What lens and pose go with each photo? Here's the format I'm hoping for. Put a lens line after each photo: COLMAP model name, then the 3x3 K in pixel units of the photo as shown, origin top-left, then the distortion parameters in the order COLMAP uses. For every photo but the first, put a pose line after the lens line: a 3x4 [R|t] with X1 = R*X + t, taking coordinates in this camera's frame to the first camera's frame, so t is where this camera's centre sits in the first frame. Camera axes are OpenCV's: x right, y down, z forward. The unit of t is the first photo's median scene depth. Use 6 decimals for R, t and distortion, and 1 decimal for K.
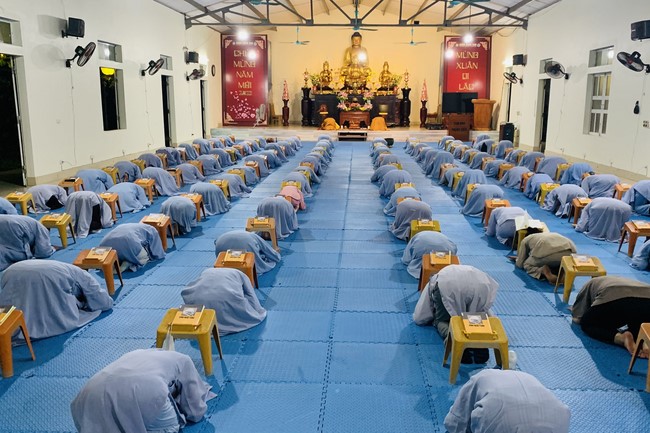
lens RADIAL K [[615.4, 0, 342.0], [0, 615.4, 233.1], [0, 0, 1]] dist [0.045650, 0.000000]
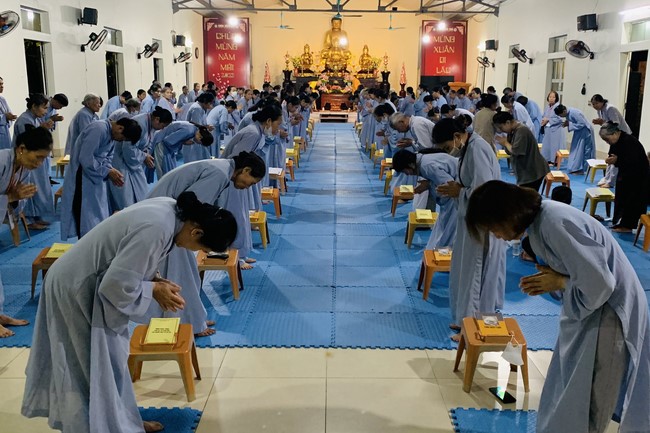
lens RADIAL K [[675.0, 0, 347.8], [0, 675.0, 242.0], [0, 0, 1]] dist [0.035318, 0.000000]
pose [[0.998977, -0.008079, 0.044502, -0.011240], [0.007325, 0.999828, 0.017067, 0.029380], [-0.044632, -0.016724, 0.998864, -0.125102]]
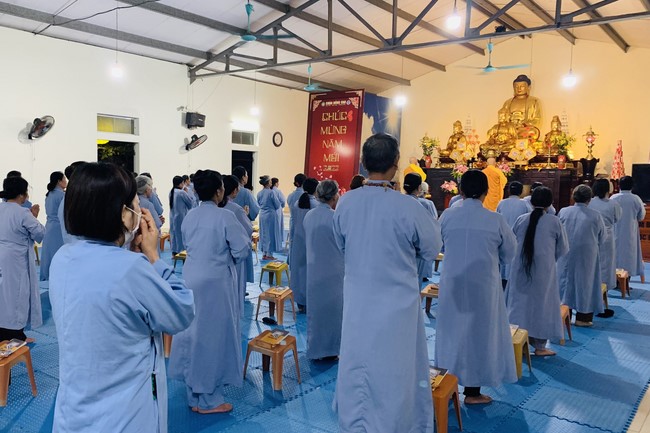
lens RADIAL K [[584.0, 0, 265.5], [0, 584.0, 215.0], [0, 0, 1]] dist [0.059287, -0.077245]
pose [[0.778693, 0.044270, -0.625841, 0.226565], [-0.142930, 0.983795, -0.108249, -0.085681], [0.610907, 0.173744, 0.772402, 0.427969]]
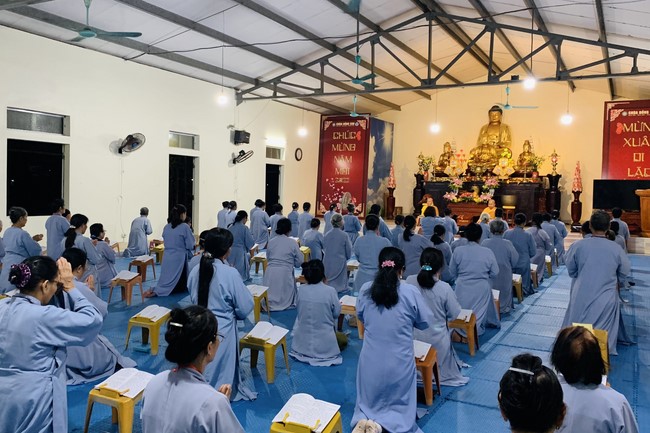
lens RADIAL K [[584.0, 0, 311.7], [0, 584.0, 204.7], [0, 0, 1]] dist [0.059287, -0.077245]
pose [[0.888447, 0.021758, -0.458464, 0.178214], [-0.110903, 0.979454, -0.168434, -0.054455], [0.445379, 0.200490, 0.872606, 0.291830]]
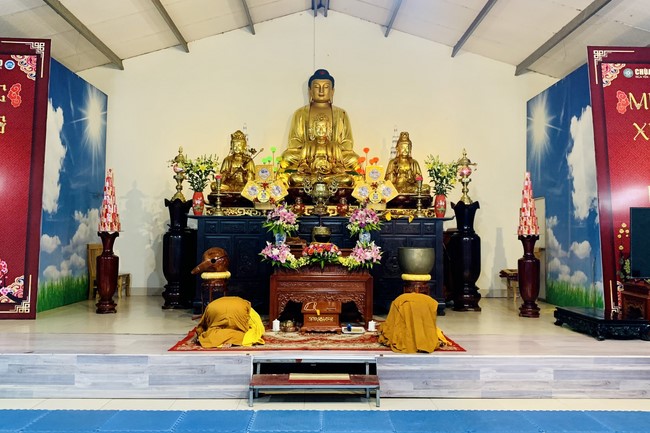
lens RADIAL K [[584.0, 0, 322.9], [0, 584.0, 221.1], [0, 0, 1]] dist [0.059287, -0.077245]
pose [[0.999250, -0.000682, 0.038714, 0.010639], [0.010119, 0.969695, -0.244111, -0.151473], [-0.037375, 0.244320, 0.968974, 0.721137]]
